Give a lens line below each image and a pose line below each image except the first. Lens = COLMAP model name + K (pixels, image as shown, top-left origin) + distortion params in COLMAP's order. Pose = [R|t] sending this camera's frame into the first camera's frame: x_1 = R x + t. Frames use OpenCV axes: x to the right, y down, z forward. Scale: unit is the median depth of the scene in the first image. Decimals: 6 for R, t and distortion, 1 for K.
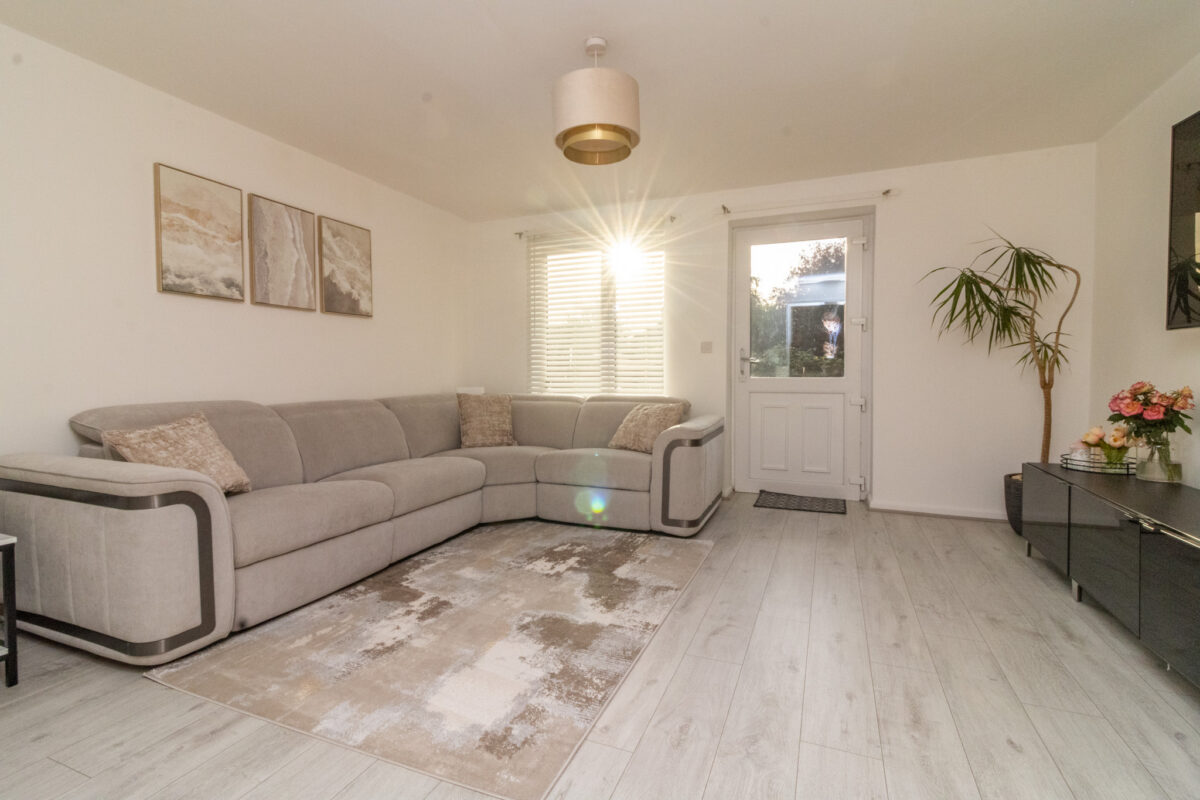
lens RADIAL K [[549.2, 0, 610.7], [0, 549.2, 394.1], [0, 0, 1]] dist [0.002771, 0.000504]
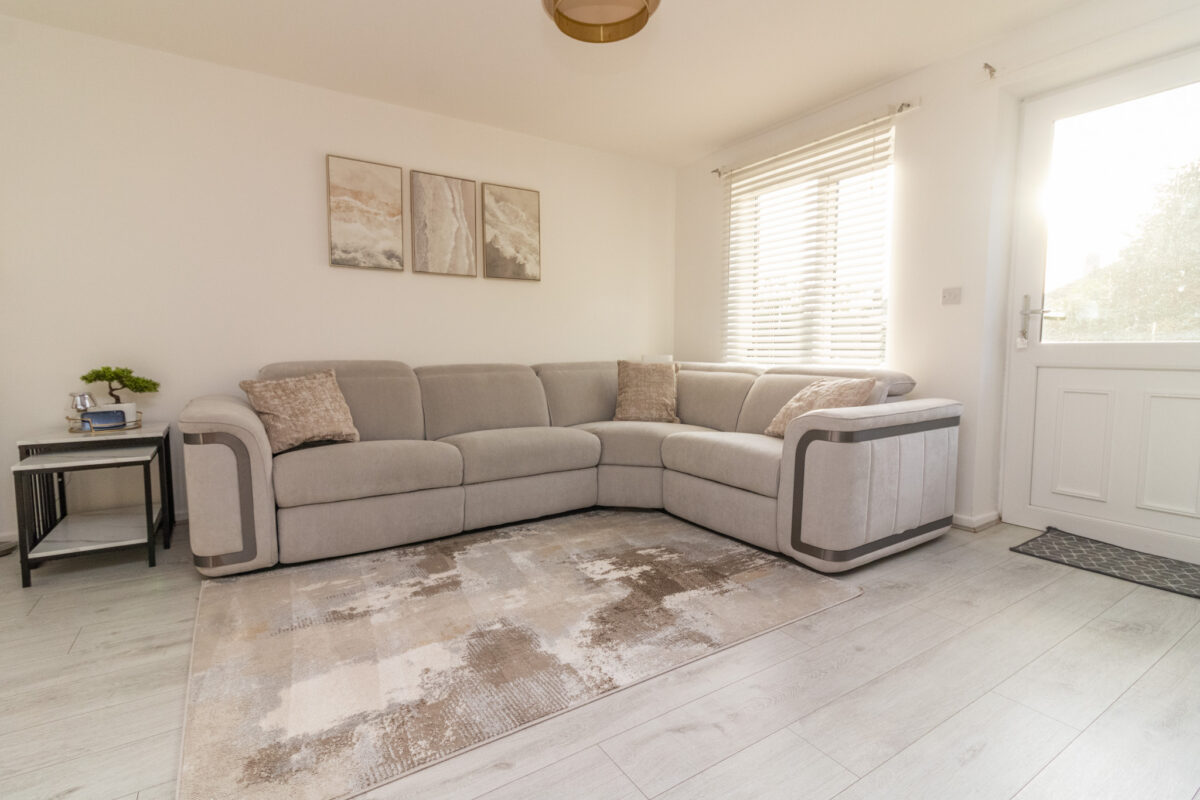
lens RADIAL K [[571.8, 0, 605.6], [0, 571.8, 395.1], [0, 0, 1]] dist [-0.000175, 0.000819]
pose [[0.819904, 0.048292, -0.570461, 0.342954], [-0.023939, 0.998456, 0.050116, 0.012932], [0.572001, -0.027434, 0.819794, 0.302361]]
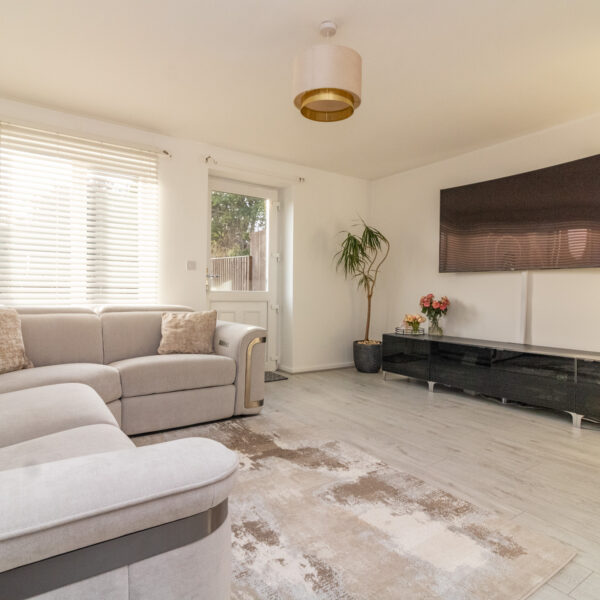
lens RADIAL K [[411.2, 0, 303.4], [0, 411.2, 296.9], [0, 0, 1]] dist [0.000238, 0.000989]
pose [[0.542923, -0.001123, 0.839782, -0.682094], [0.016589, 0.999818, -0.009388, -0.001555], [-0.839619, 0.019028, 0.542843, 0.430228]]
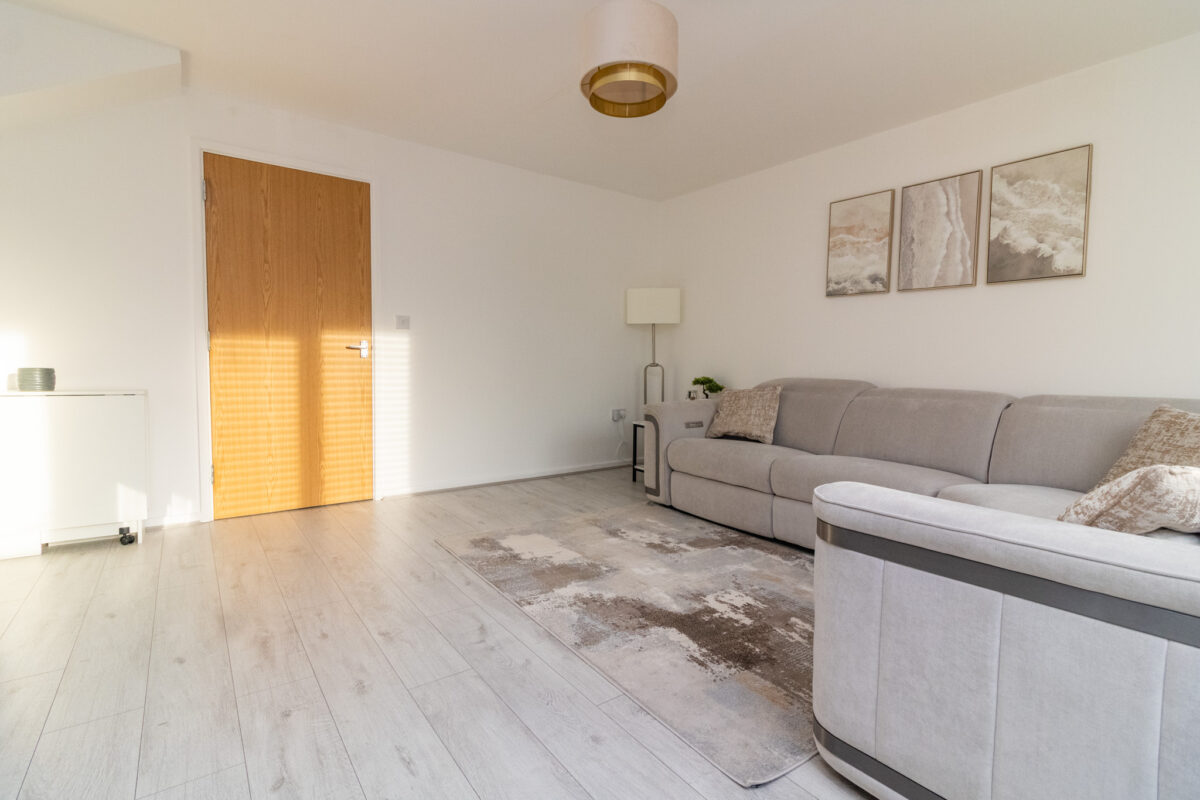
lens RADIAL K [[570.1, 0, 601.8], [0, 570.1, 384.4], [0, 0, 1]] dist [0.001677, 0.000214]
pose [[-0.544469, 0.032447, -0.838153, 0.626636], [-0.046855, 0.996515, 0.069015, -0.039081], [0.837471, 0.076848, -0.541051, 1.210563]]
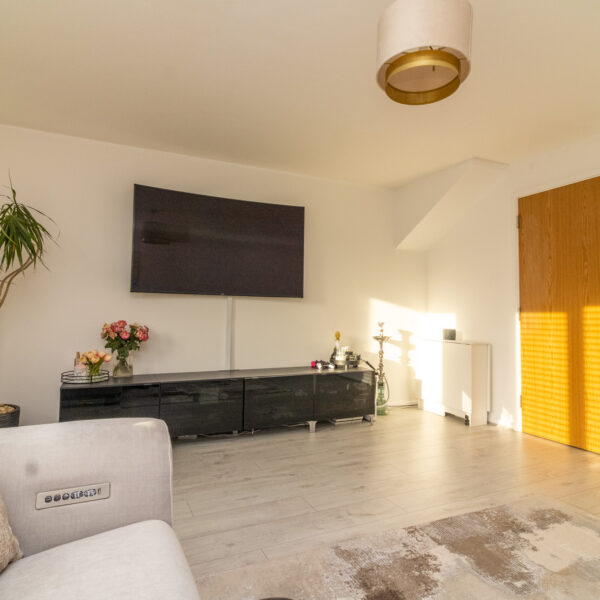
lens RADIAL K [[420.2, 0, 316.8], [0, 420.2, 299.1], [0, 0, 1]] dist [0.033731, 0.000419]
pose [[-0.729870, 0.020617, 0.683276, -0.310372], [0.017158, 0.999783, -0.011839, -0.054825], [-0.683371, 0.003082, -0.730065, 1.333267]]
